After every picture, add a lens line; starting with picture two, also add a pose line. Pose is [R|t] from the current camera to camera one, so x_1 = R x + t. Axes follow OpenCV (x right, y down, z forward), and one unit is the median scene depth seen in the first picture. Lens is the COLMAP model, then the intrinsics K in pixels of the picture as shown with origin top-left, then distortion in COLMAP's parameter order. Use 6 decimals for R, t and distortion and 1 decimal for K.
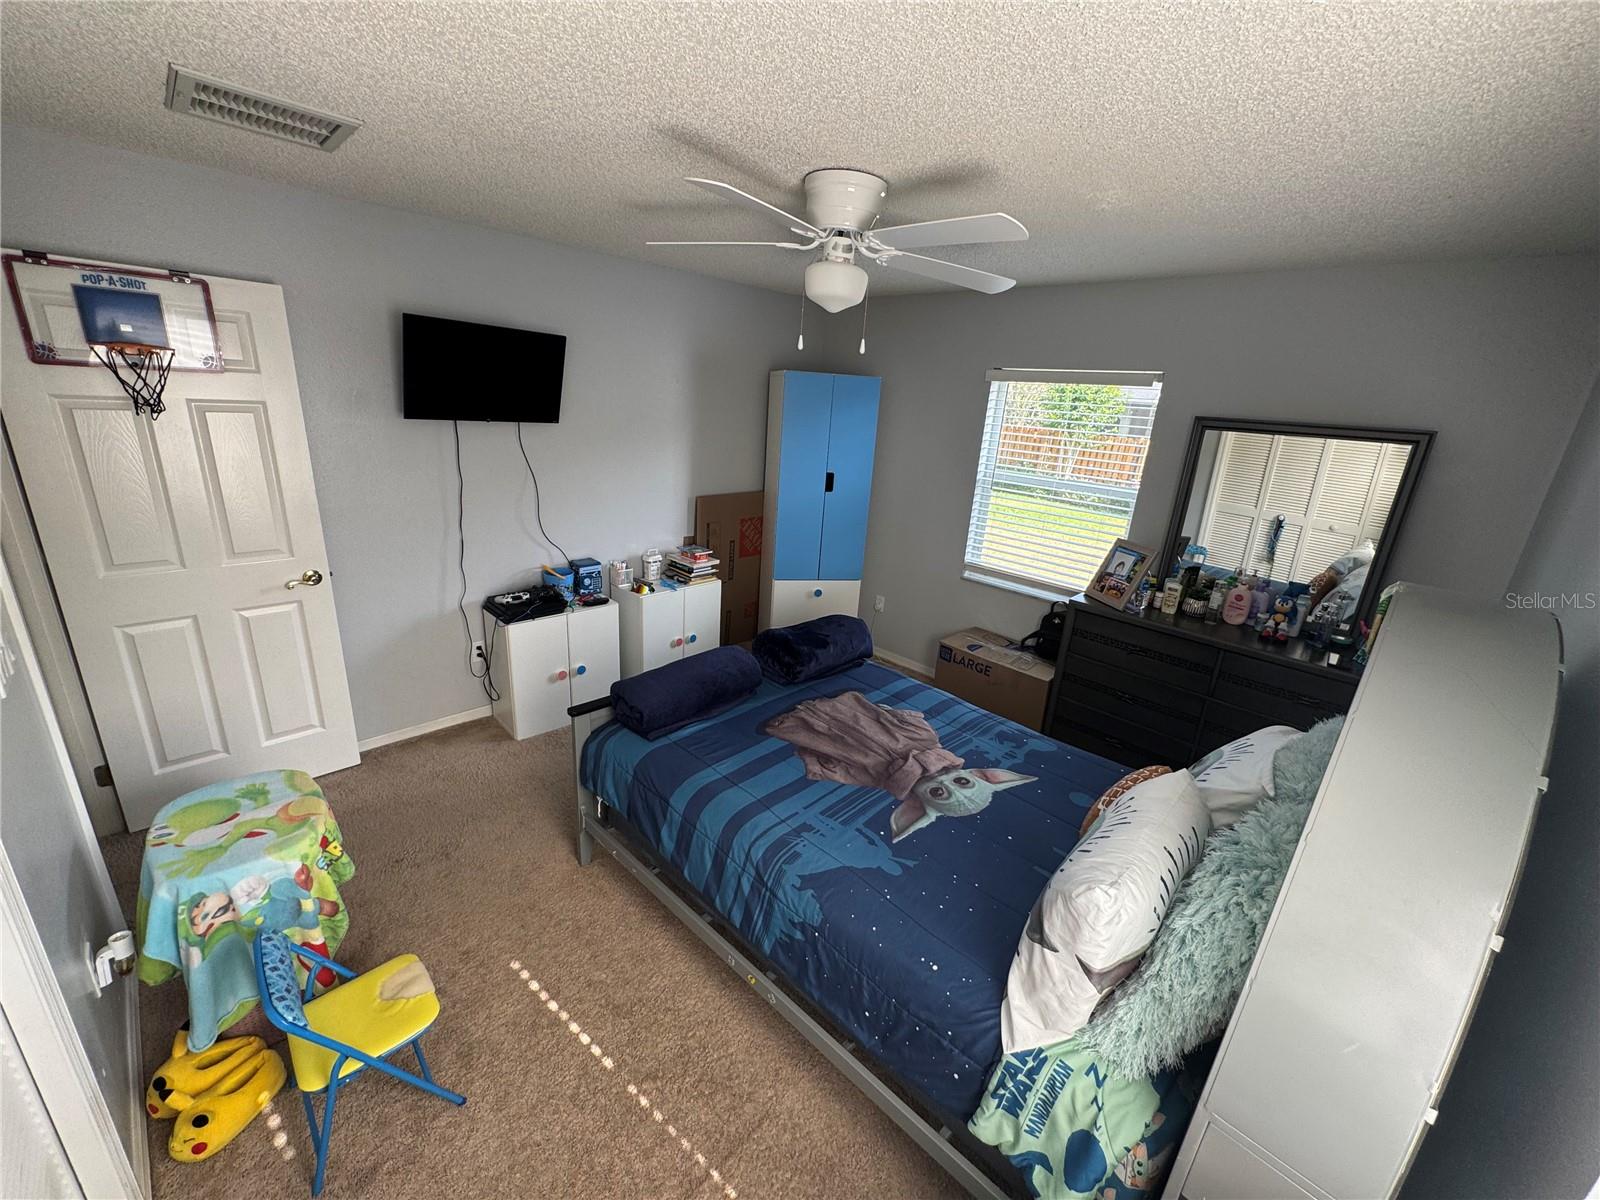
lens RADIAL K [[637.0, 0, 800.8], [0, 637.0, 597.8], [0, 0, 1]] dist [0.003349, 0.000190]
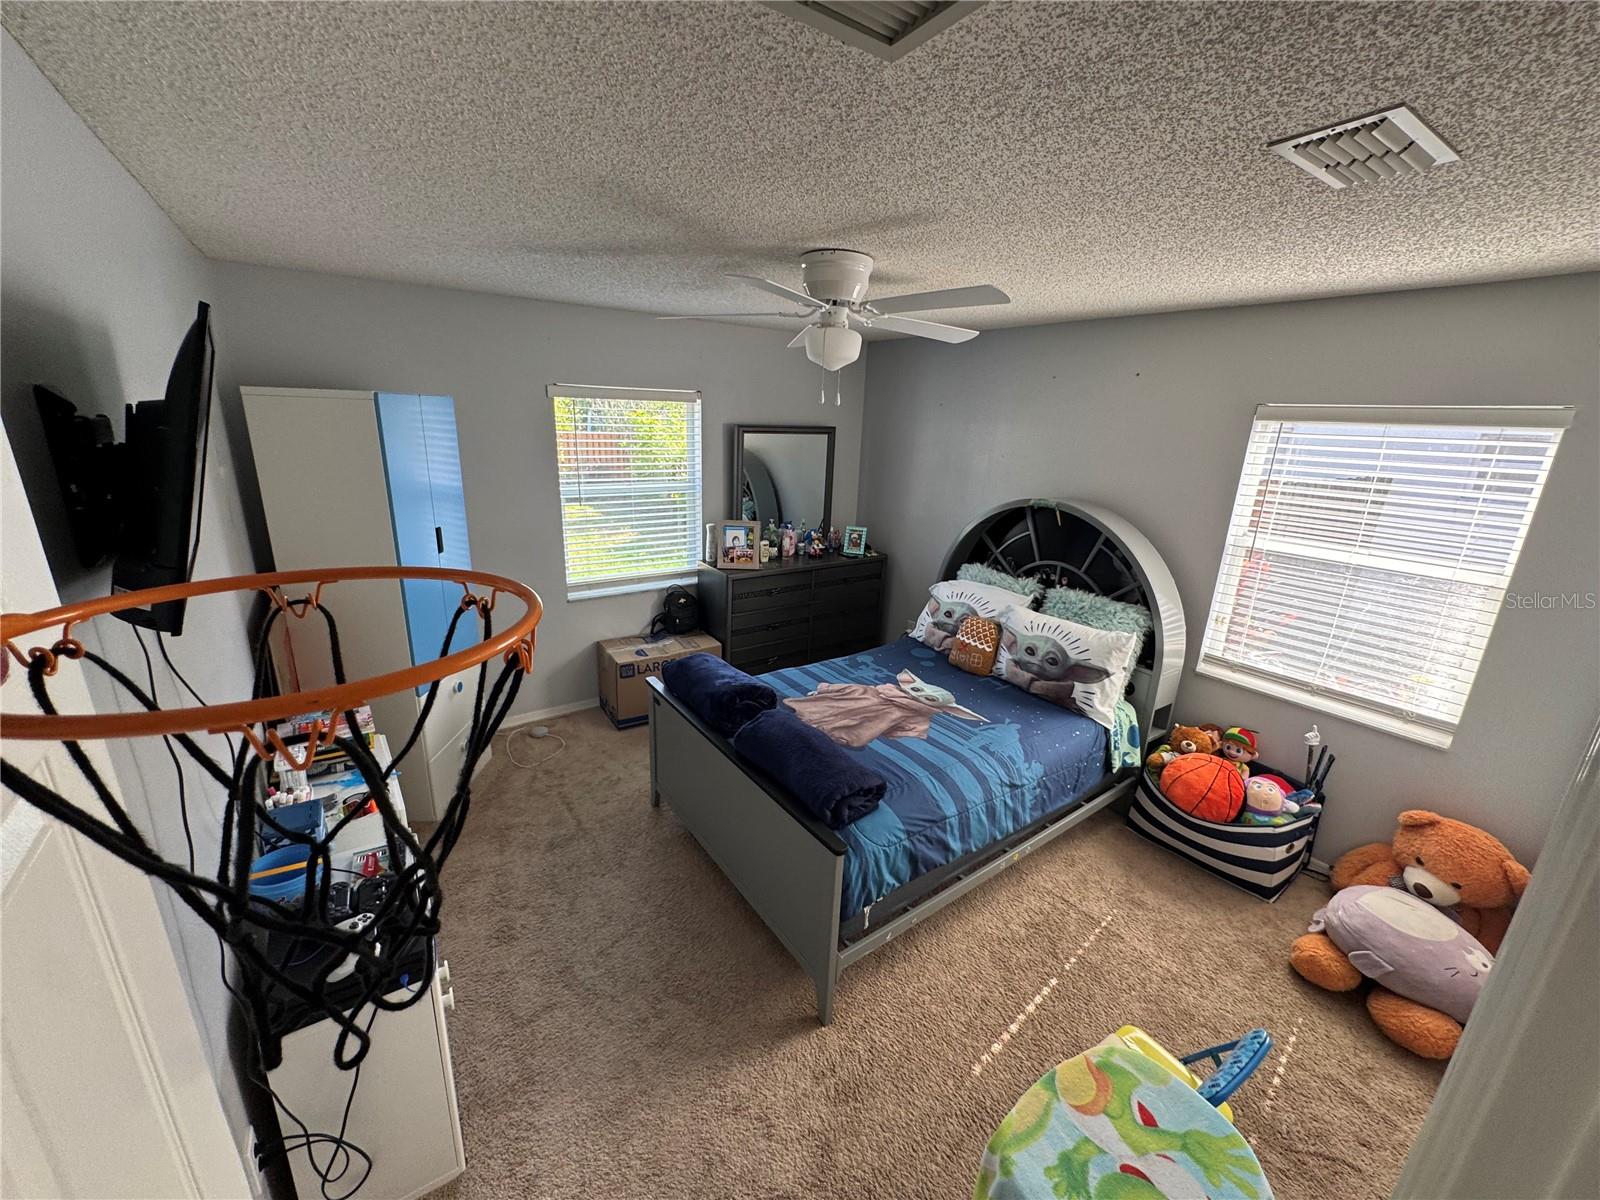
lens RADIAL K [[637.0, 0, 799.8], [0, 637.0, 599.3], [0, 0, 1]] dist [0.003349, 0.000190]
pose [[0.177954, -0.330019, 0.927049, -1.002827], [0.276353, 0.920933, 0.274794, -0.353656], [-0.944437, 0.207292, 0.255086, 0.754530]]
